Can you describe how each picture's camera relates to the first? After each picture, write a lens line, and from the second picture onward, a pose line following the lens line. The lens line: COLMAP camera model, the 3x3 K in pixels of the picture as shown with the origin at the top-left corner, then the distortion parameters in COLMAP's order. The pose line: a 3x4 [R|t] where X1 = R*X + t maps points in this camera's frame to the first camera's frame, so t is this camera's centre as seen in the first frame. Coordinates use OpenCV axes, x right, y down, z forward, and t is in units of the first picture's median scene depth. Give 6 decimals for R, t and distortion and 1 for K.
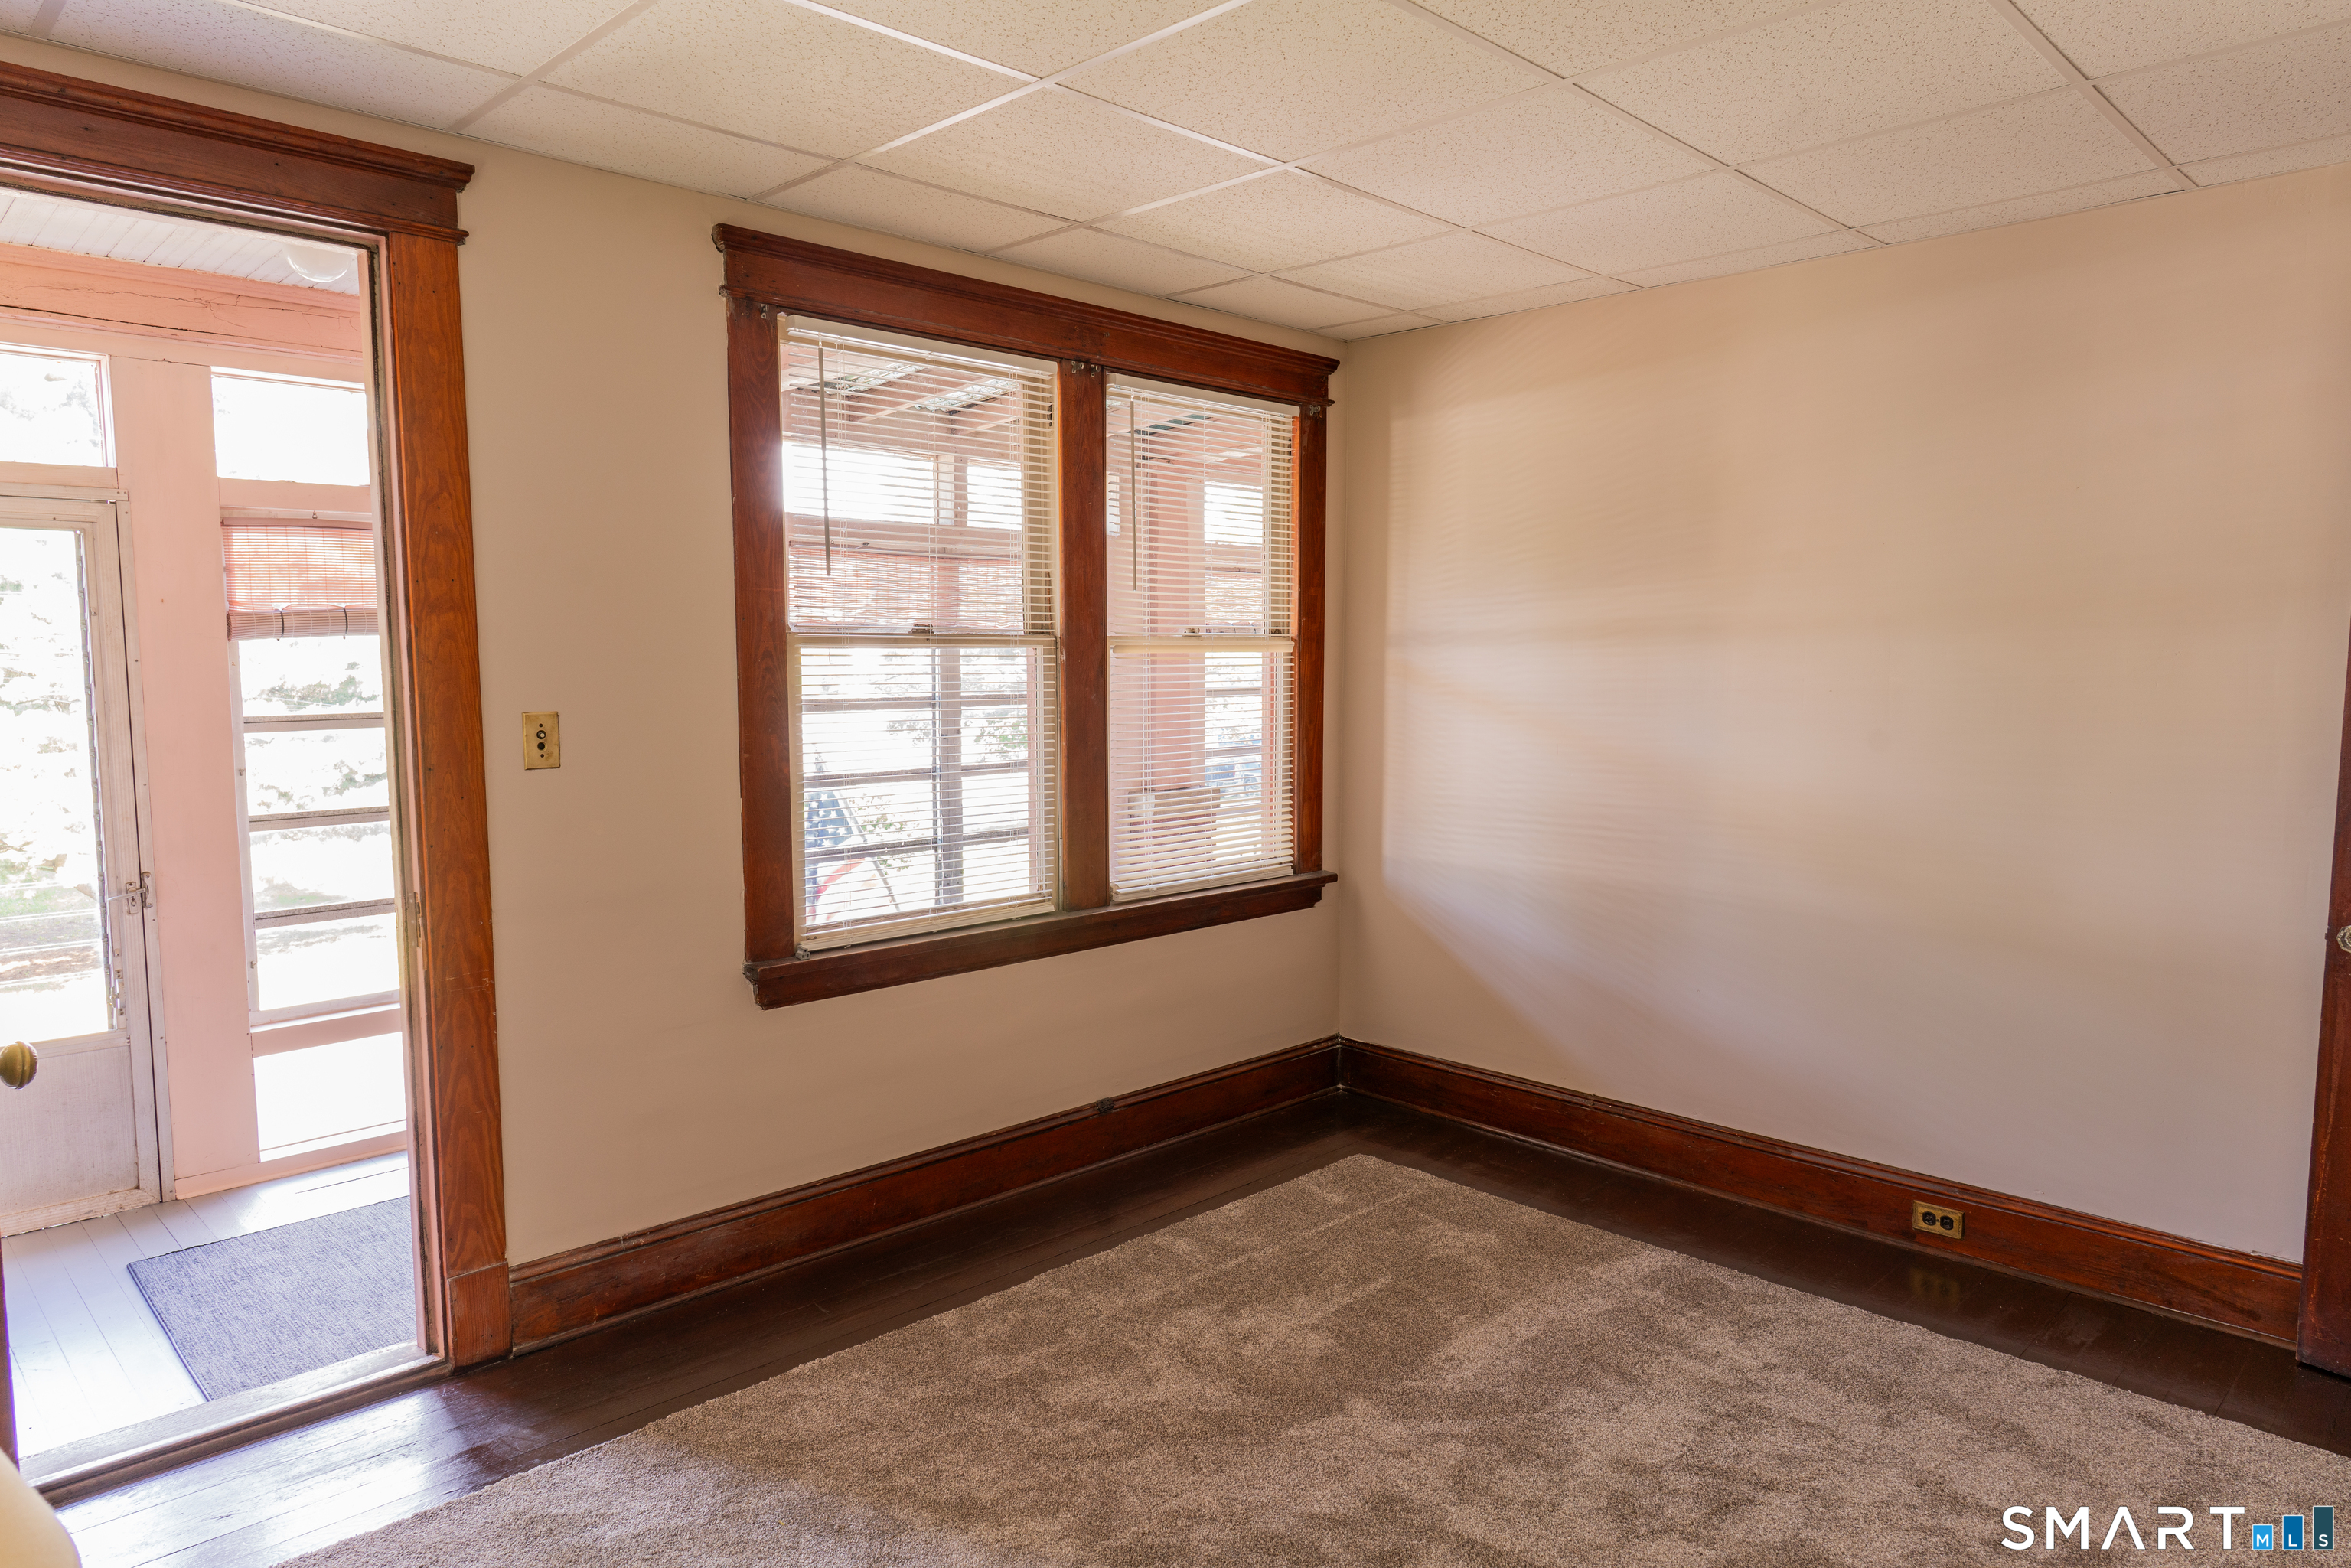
lens RADIAL K [[1482.5, 0, 1177.9], [0, 1482.5, 785.3], [0, 0, 1]] dist [-0.000490, 0.000373]
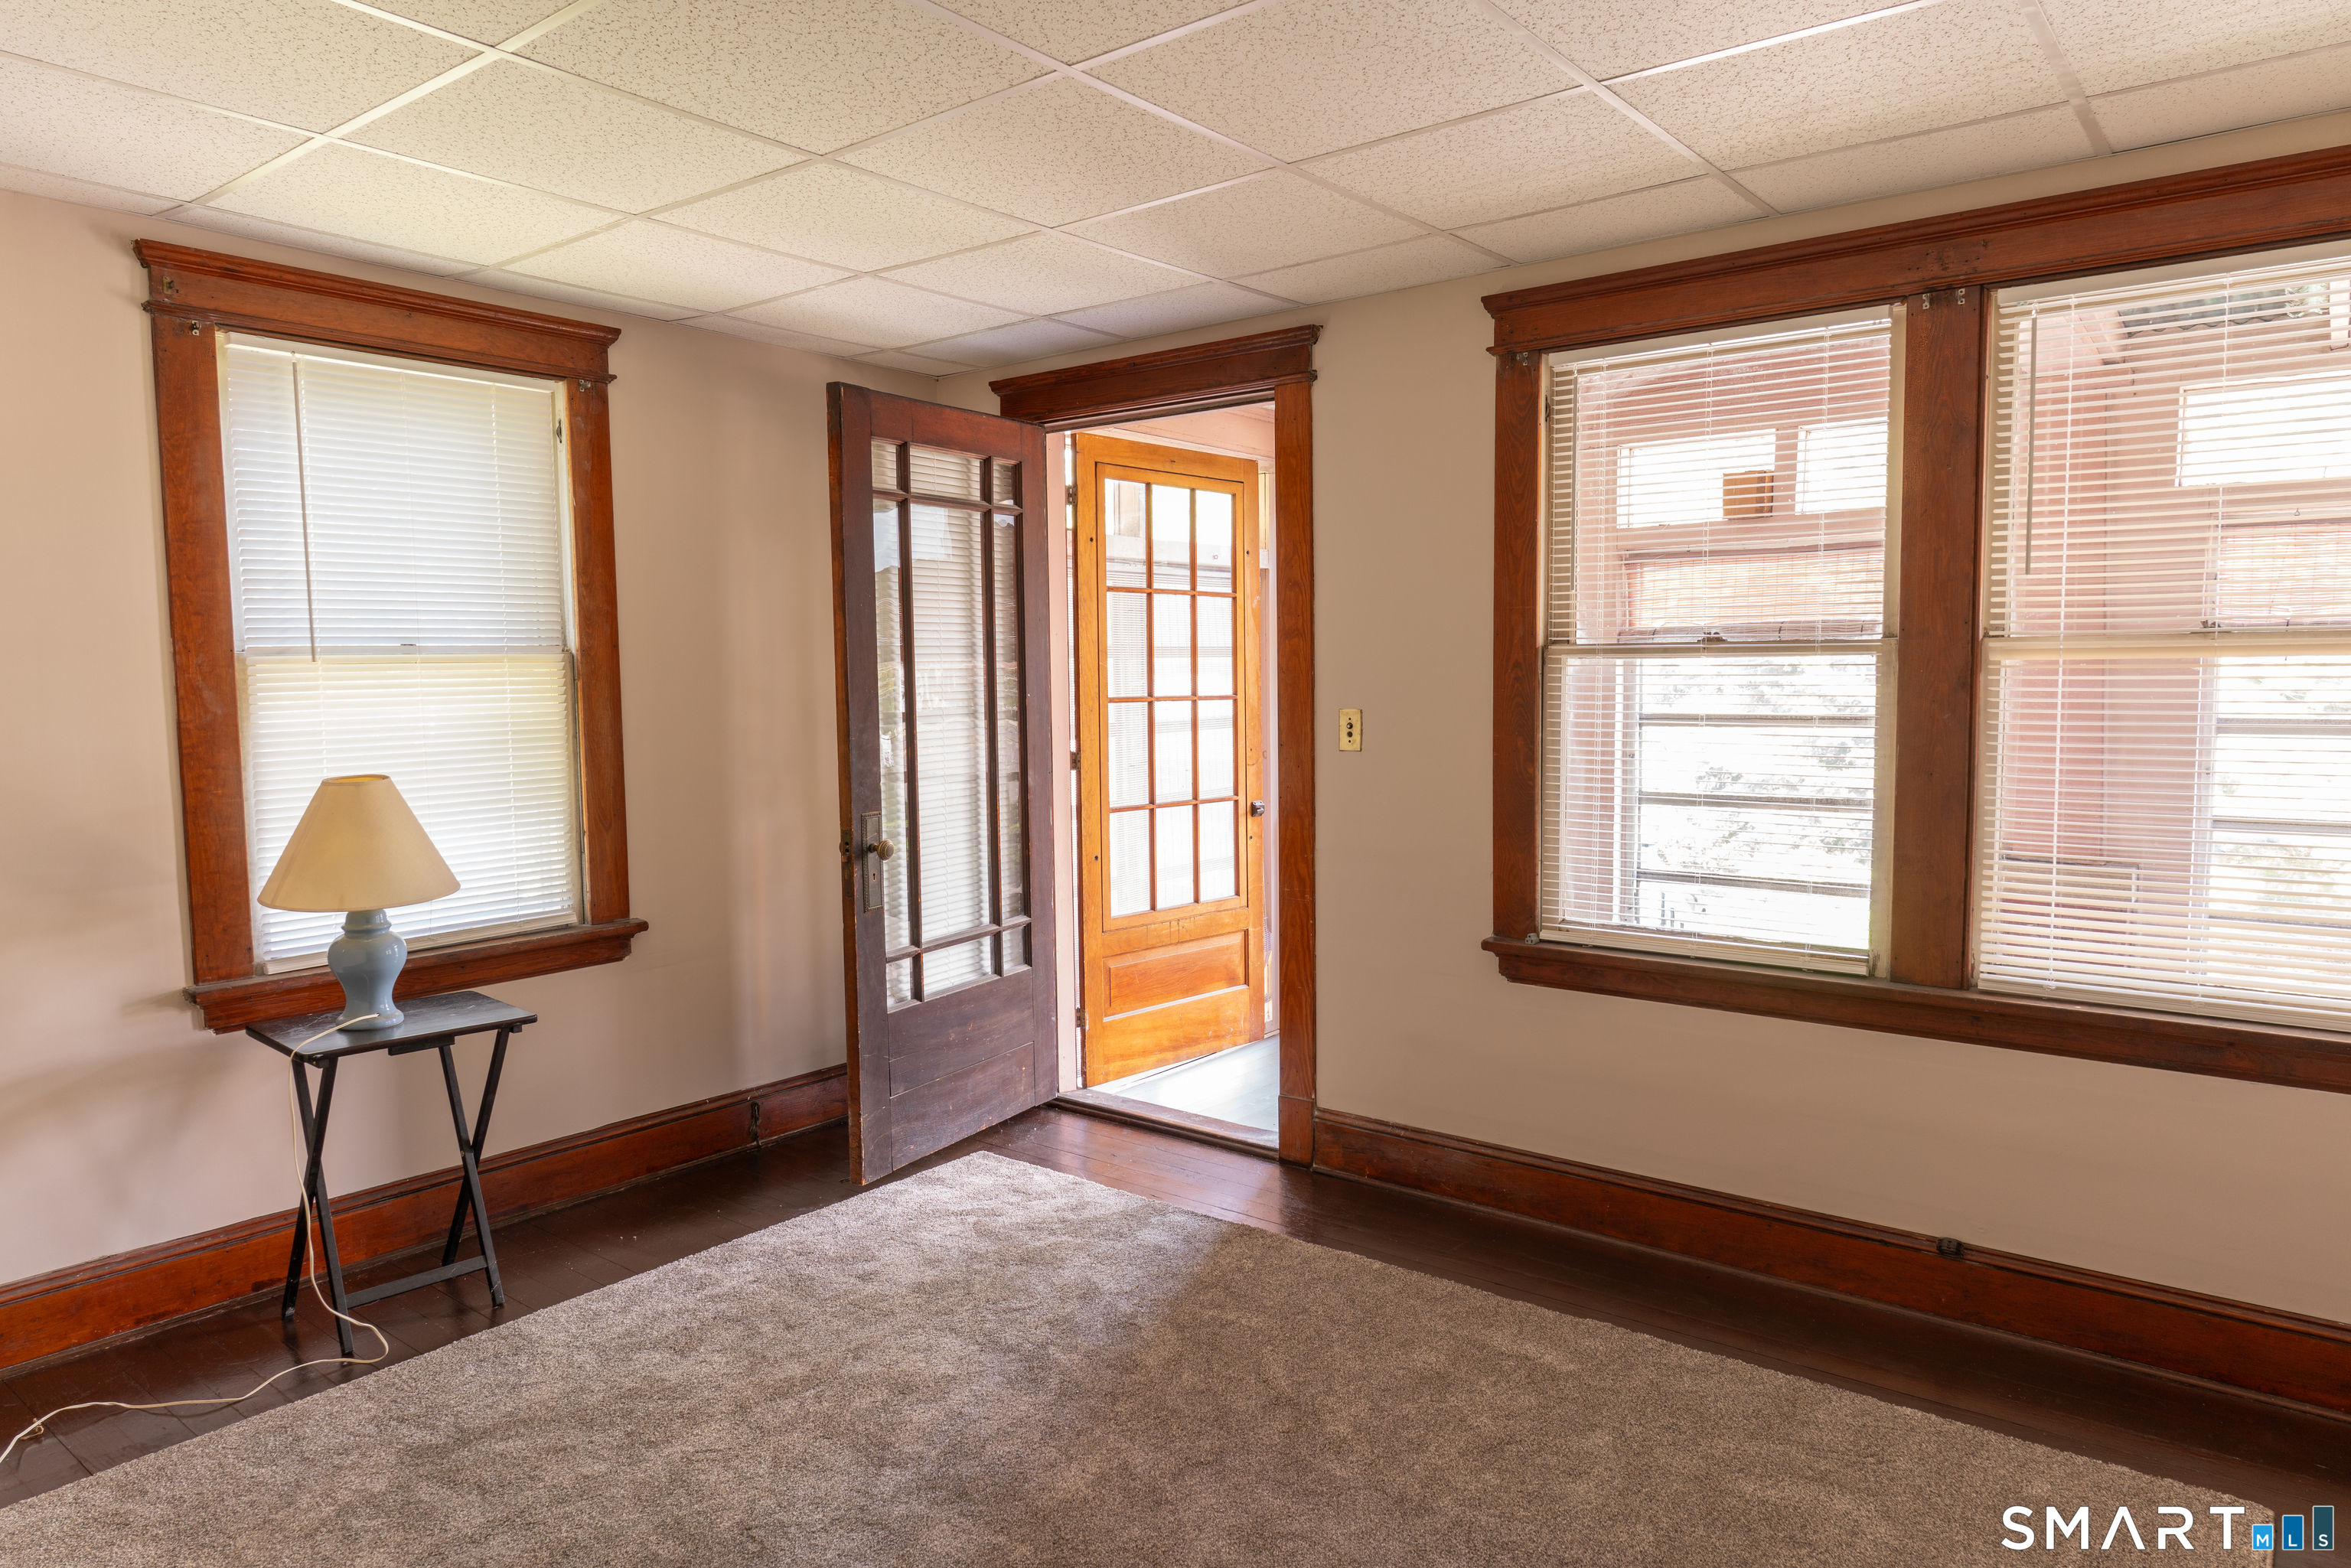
lens RADIAL K [[1482.5, 0, 1177.1], [0, 1482.5, 783.9], [0, 0, 1]] dist [-0.000490, 0.000373]
pose [[0.117585, 0.075275, -0.990206, 0.798886], [-0.080418, 0.994570, 0.066058, -0.051878], [0.989801, 0.071863, 0.123000, 0.606647]]
